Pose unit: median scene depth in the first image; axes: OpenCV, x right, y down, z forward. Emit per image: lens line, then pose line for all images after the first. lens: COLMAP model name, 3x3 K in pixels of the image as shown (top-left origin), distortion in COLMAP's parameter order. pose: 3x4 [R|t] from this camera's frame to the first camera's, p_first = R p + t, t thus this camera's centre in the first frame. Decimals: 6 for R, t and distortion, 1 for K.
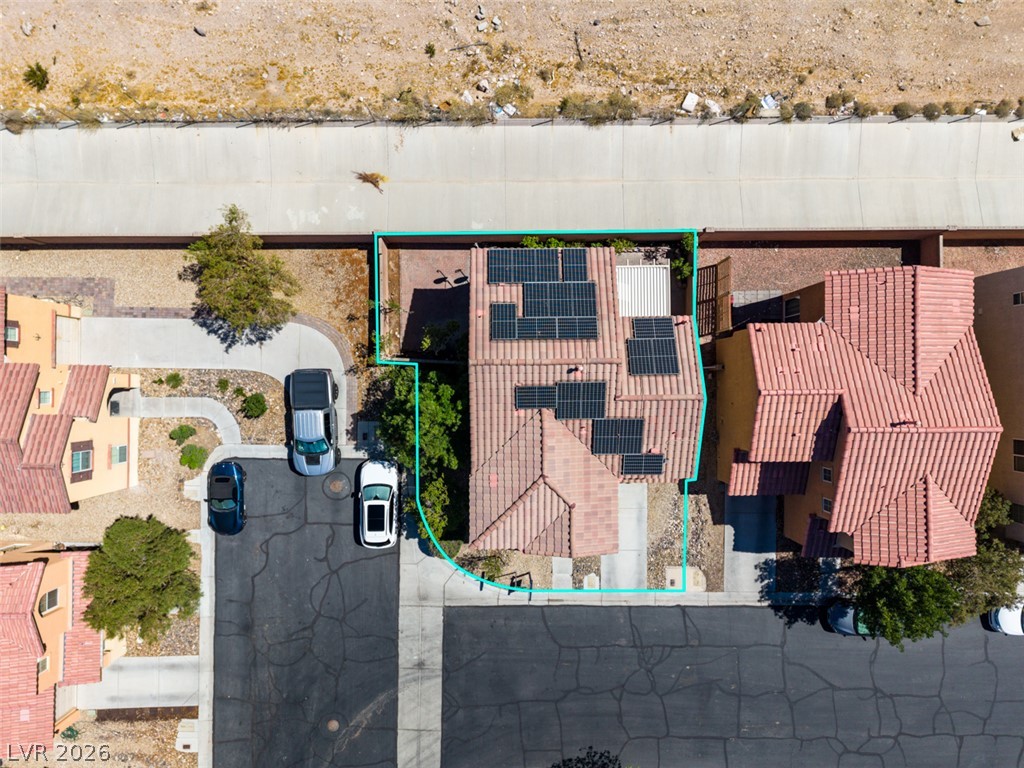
lens RADIAL K [[683.6, 0, 512.0], [0, 683.6, 384.0], [0, 0, 1]] dist [0.038140, -0.043316]
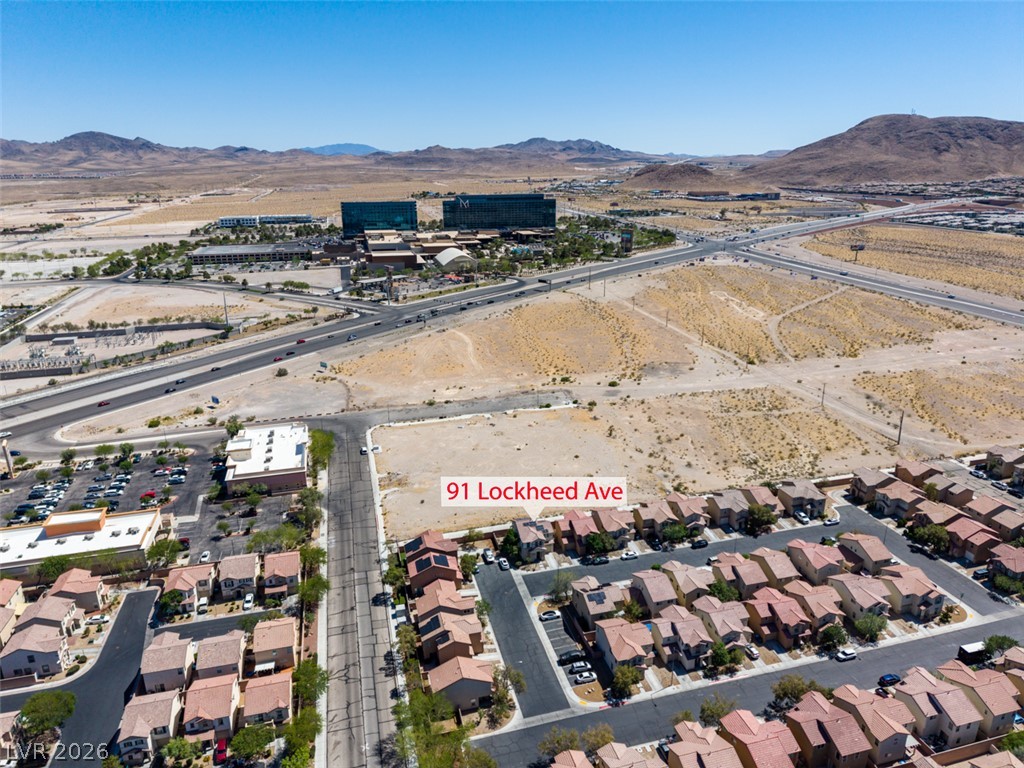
lens RADIAL K [[672.2, 0, 512.0], [0, 672.2, 384.0], [0, 0, 1]] dist [0.089356, -0.092001]
pose [[0.965984, -0.086860, 0.243579, -1.253208], [0.258464, 0.293513, -0.920351, 4.458151], [0.008448, 0.952001, 0.305979, -1.844331]]
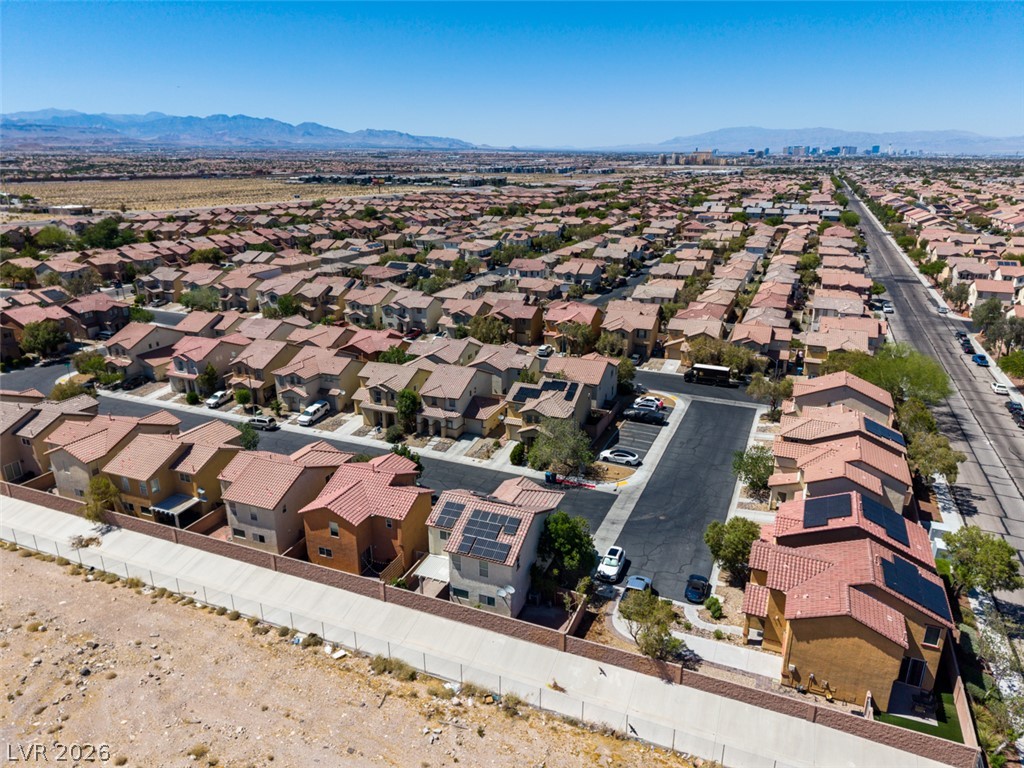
lens RADIAL K [[683.6, 0, 512.0], [0, 683.6, 384.0], [0, 0, 1]] dist [0.038140, -0.043316]
pose [[-0.921946, -0.122883, 0.367308, -0.555582], [0.387316, -0.295368, 0.873352, -1.368298], [0.001171, 0.947448, 0.319908, -0.040714]]
